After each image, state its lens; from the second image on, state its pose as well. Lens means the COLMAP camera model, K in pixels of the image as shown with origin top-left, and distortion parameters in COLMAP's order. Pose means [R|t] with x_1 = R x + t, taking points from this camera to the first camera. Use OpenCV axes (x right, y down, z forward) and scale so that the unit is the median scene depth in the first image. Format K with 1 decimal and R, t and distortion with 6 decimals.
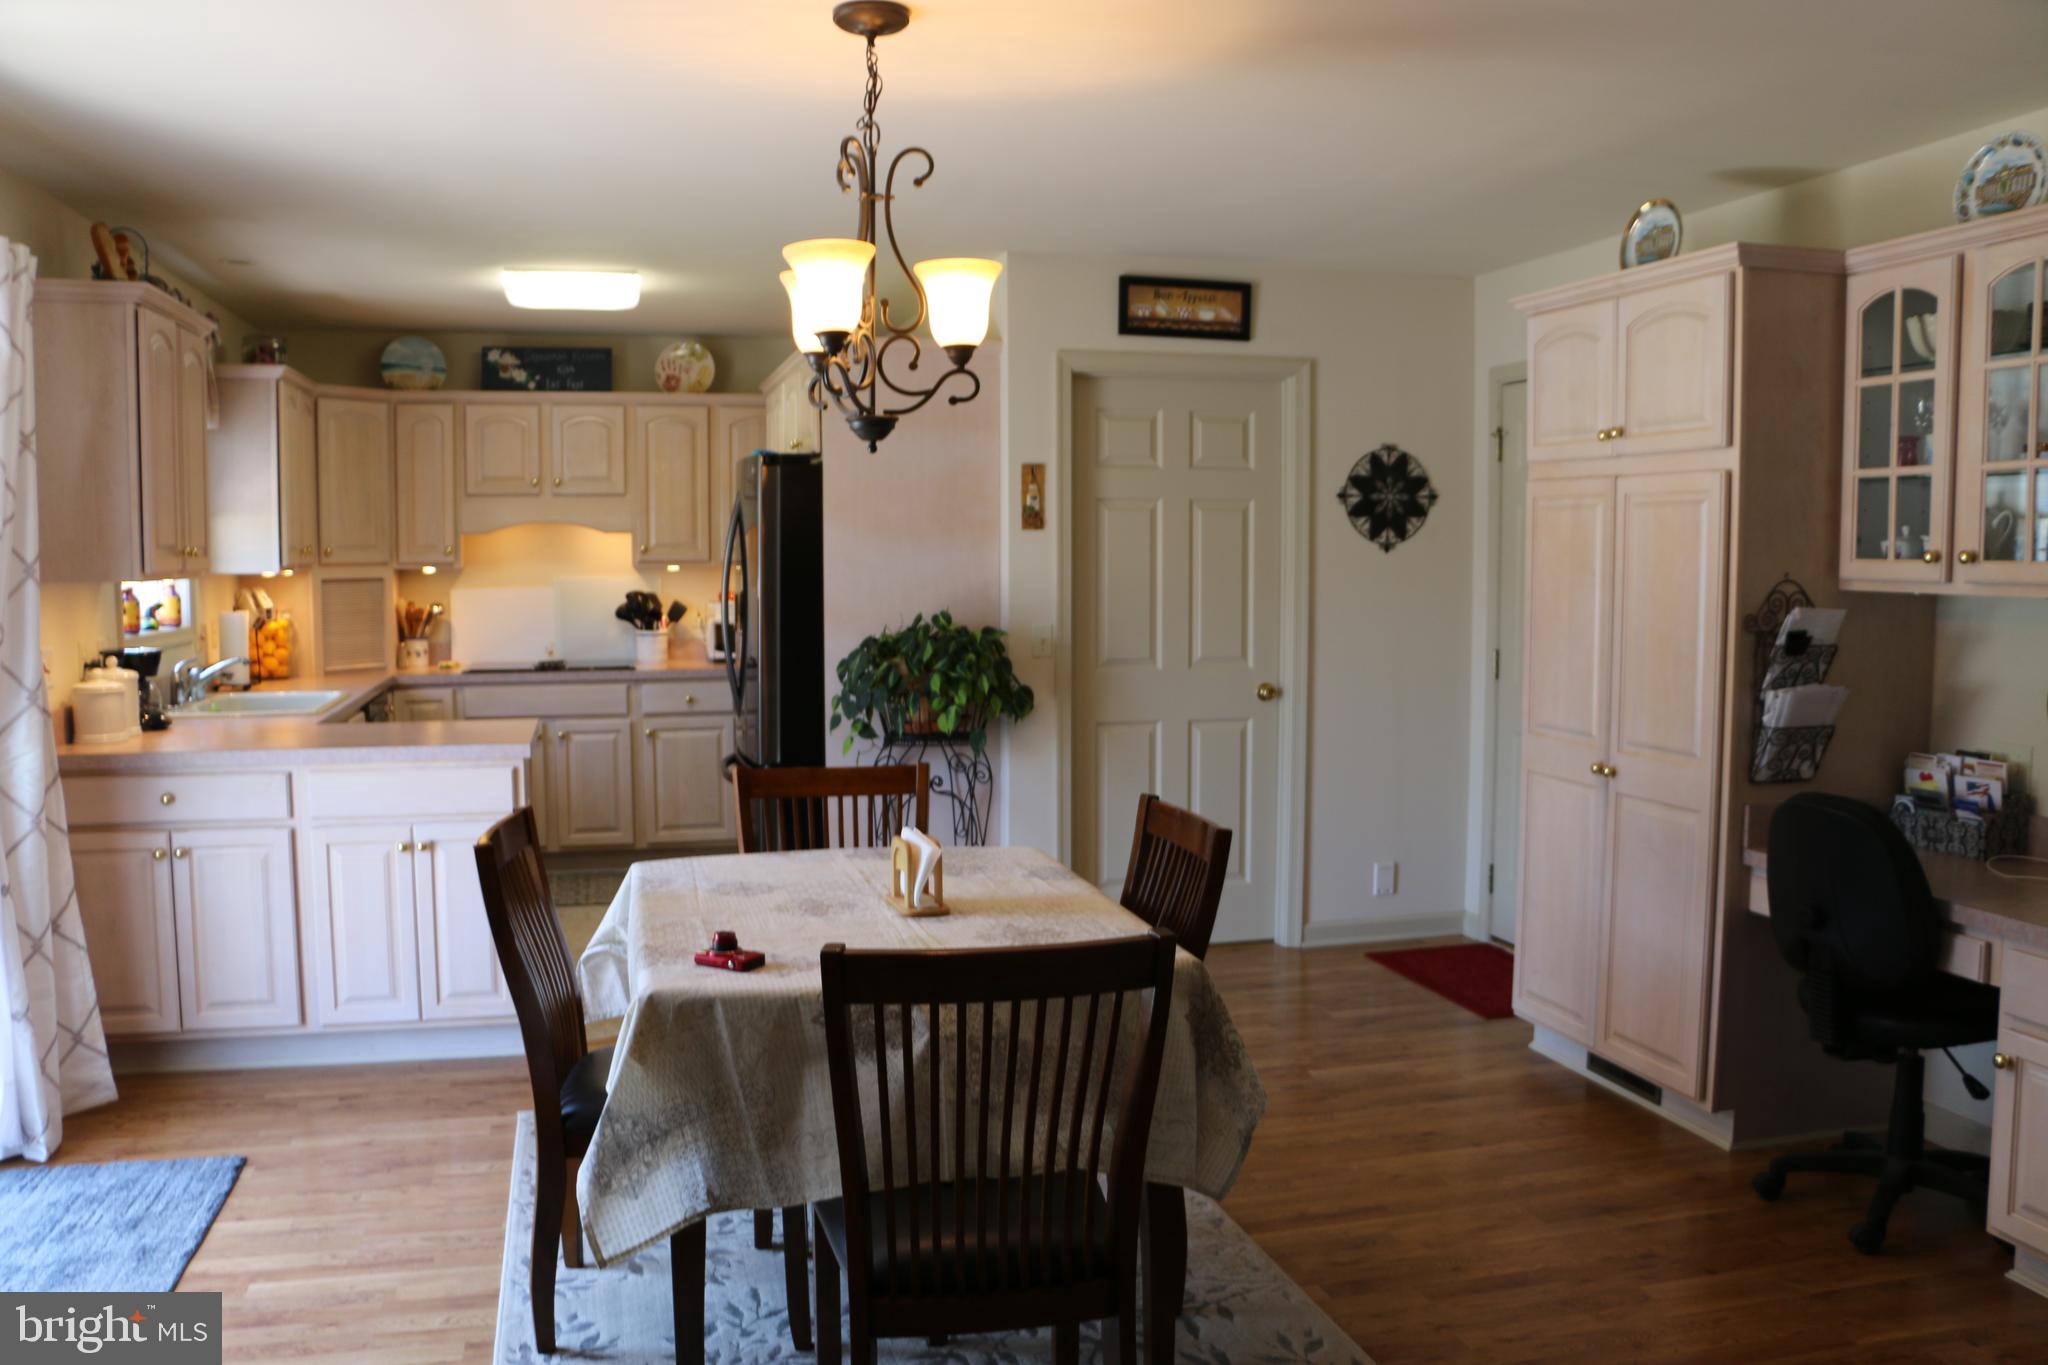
lens RADIAL K [[1677.9, 0, 1023.0], [0, 1677.9, 700.4], [0, 0, 1]] dist [-0.183036, 0.151056]
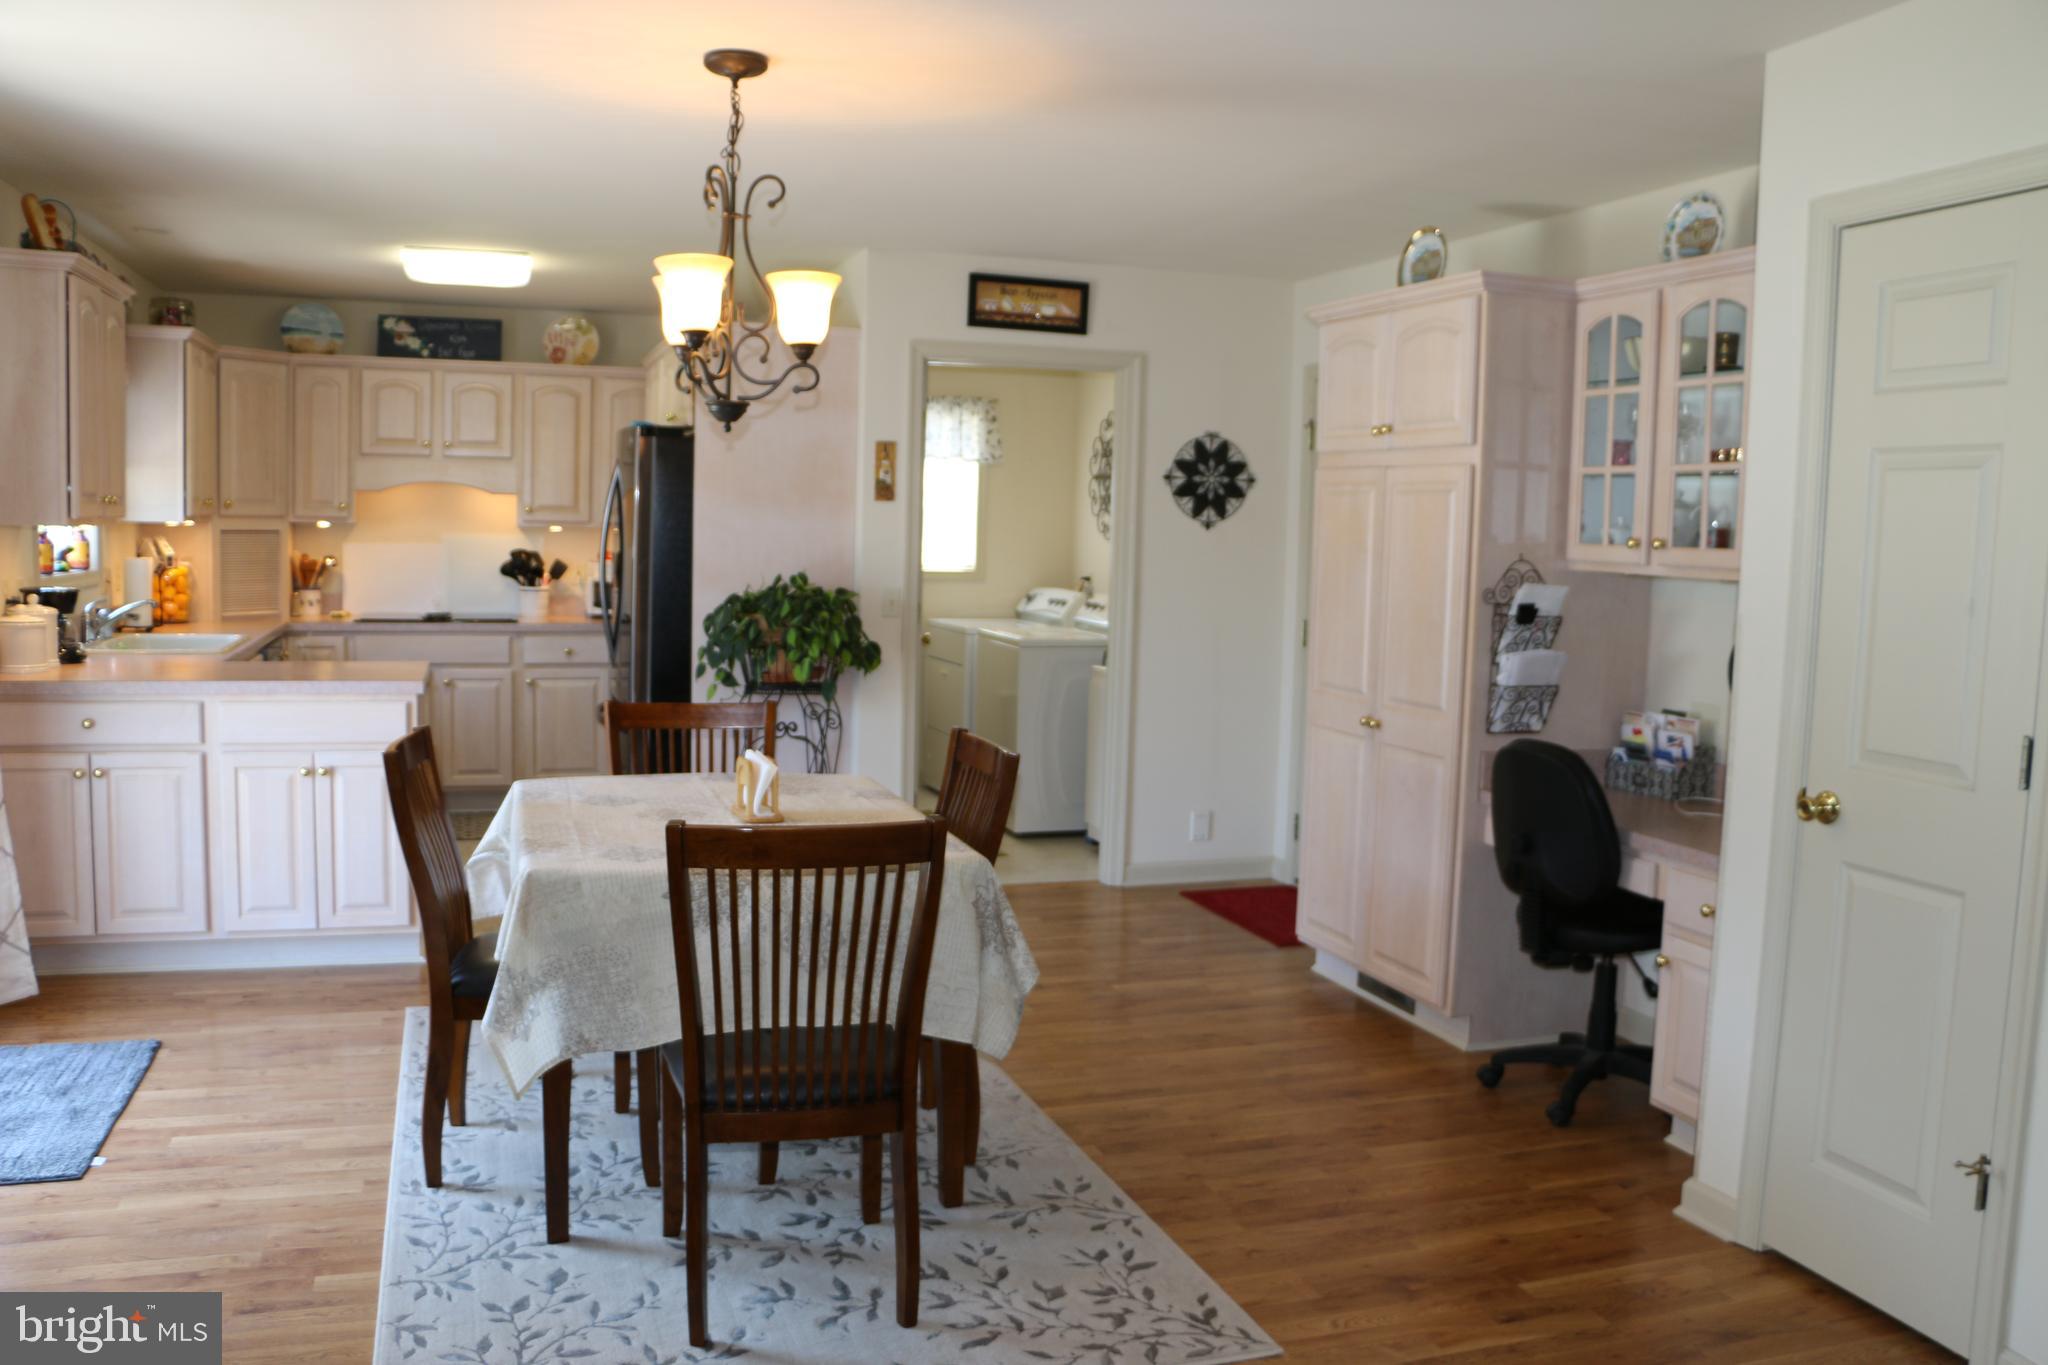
lens RADIAL K [[1677.9, 0, 1029.3], [0, 1677.9, 685.8], [0, 0, 1]] dist [-0.183036, 0.151056]
pose [[0.997035, 0.021226, 0.073968, 0.027918], [-0.021734, 0.999745, 0.006063, 0.014180], [-0.073820, -0.007652, 0.997242, -0.135544]]
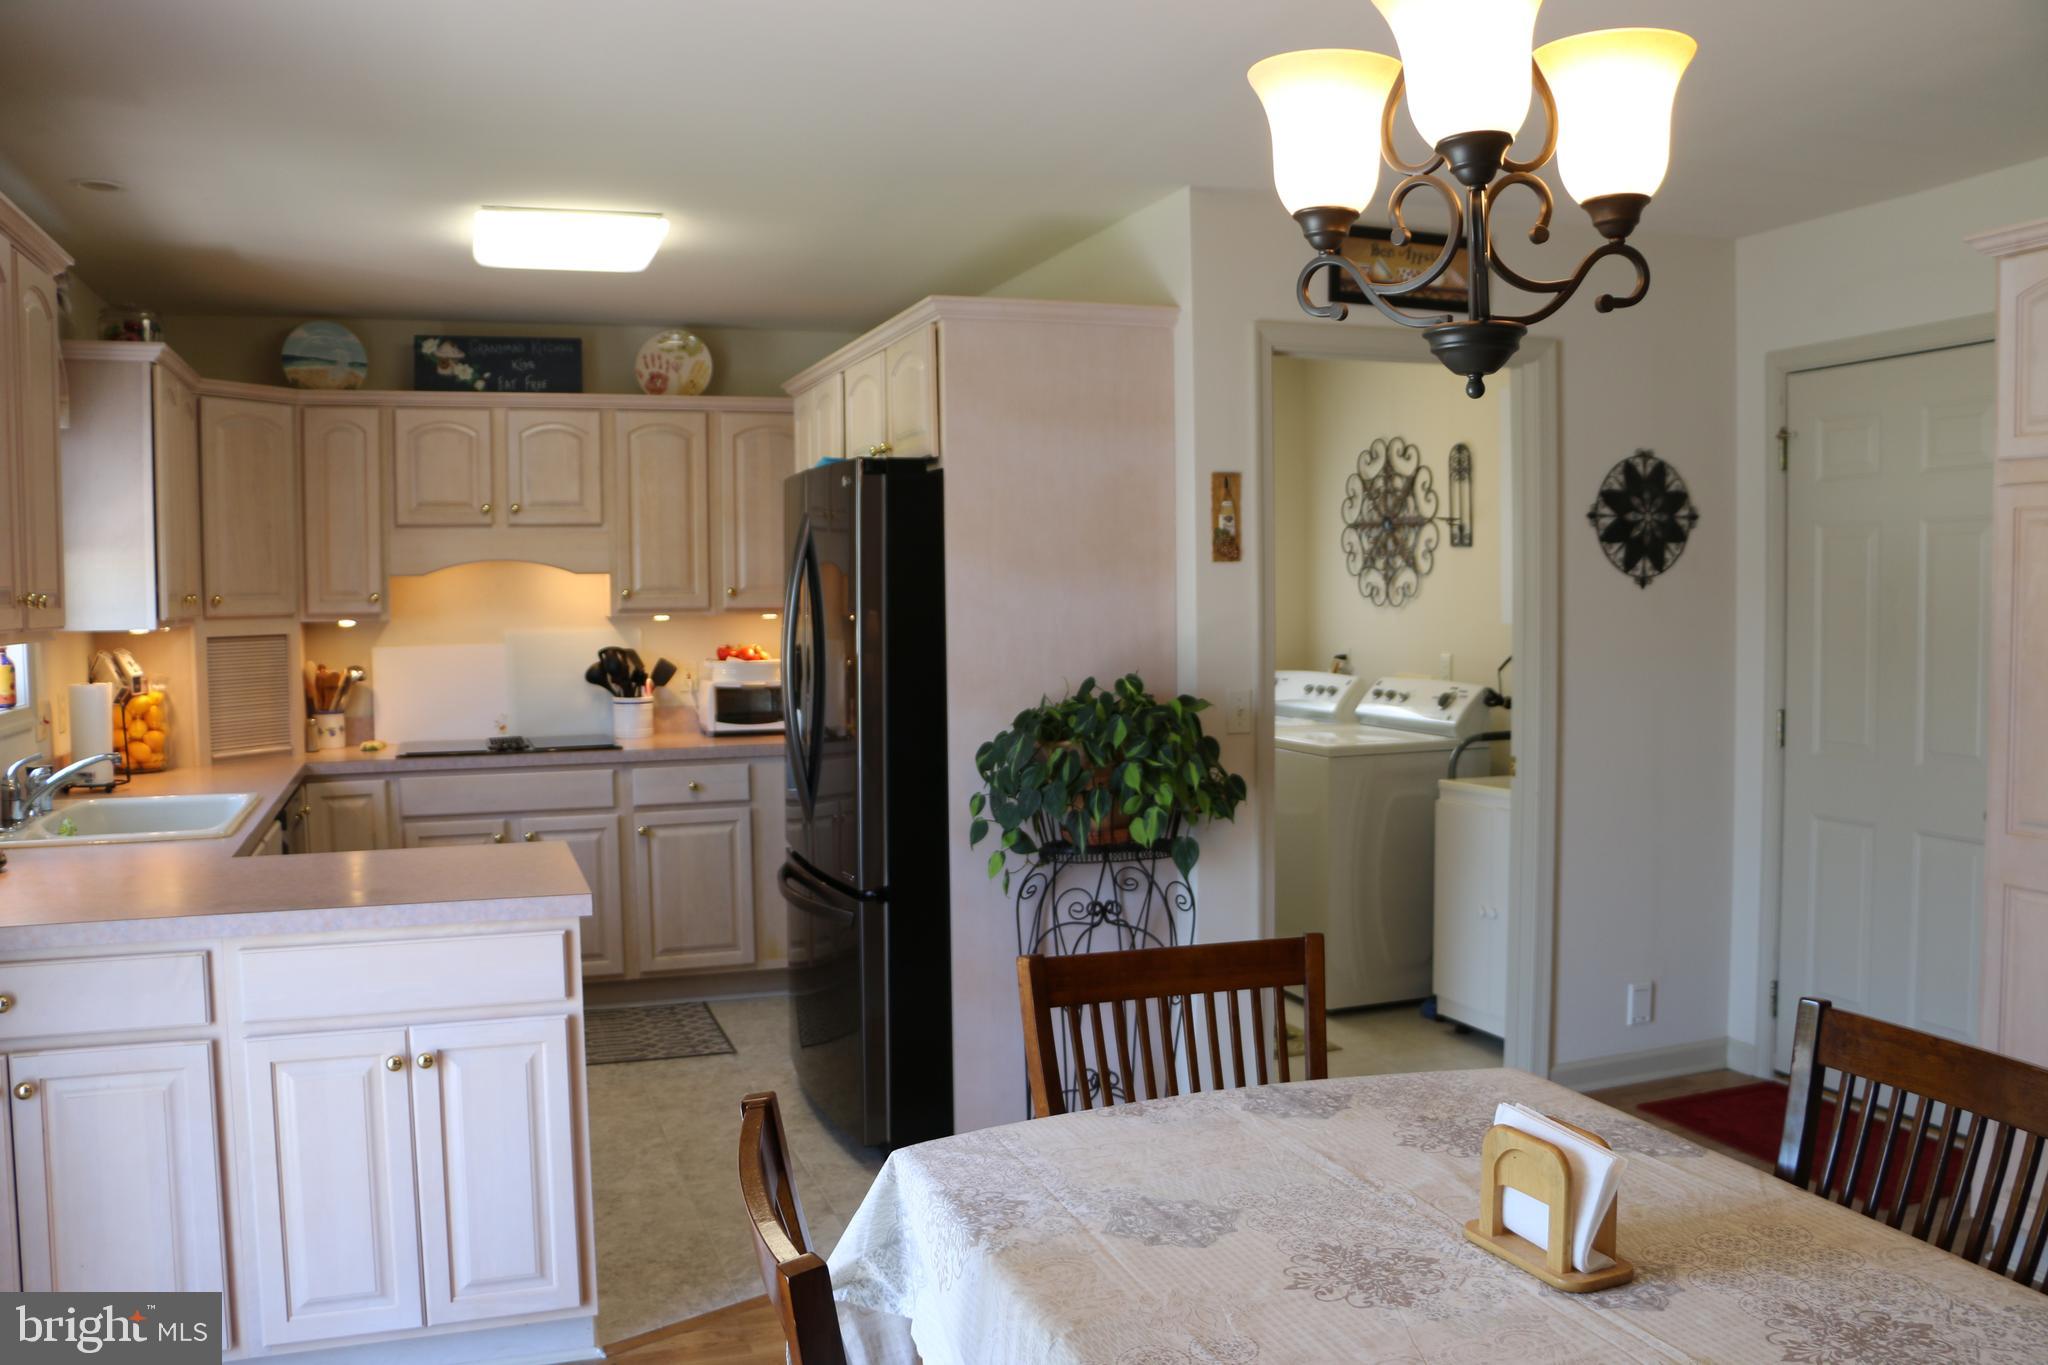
lens RADIAL K [[1677.9, 0, 1023.5], [0, 1677.9, 694.2], [0, 0, 1]] dist [-0.183036, 0.151056]
pose [[0.995850, -0.016455, 0.089508, -0.191344], [0.019077, 0.999411, -0.028521, -0.030535], [-0.088986, 0.030110, 0.995578, 0.349826]]
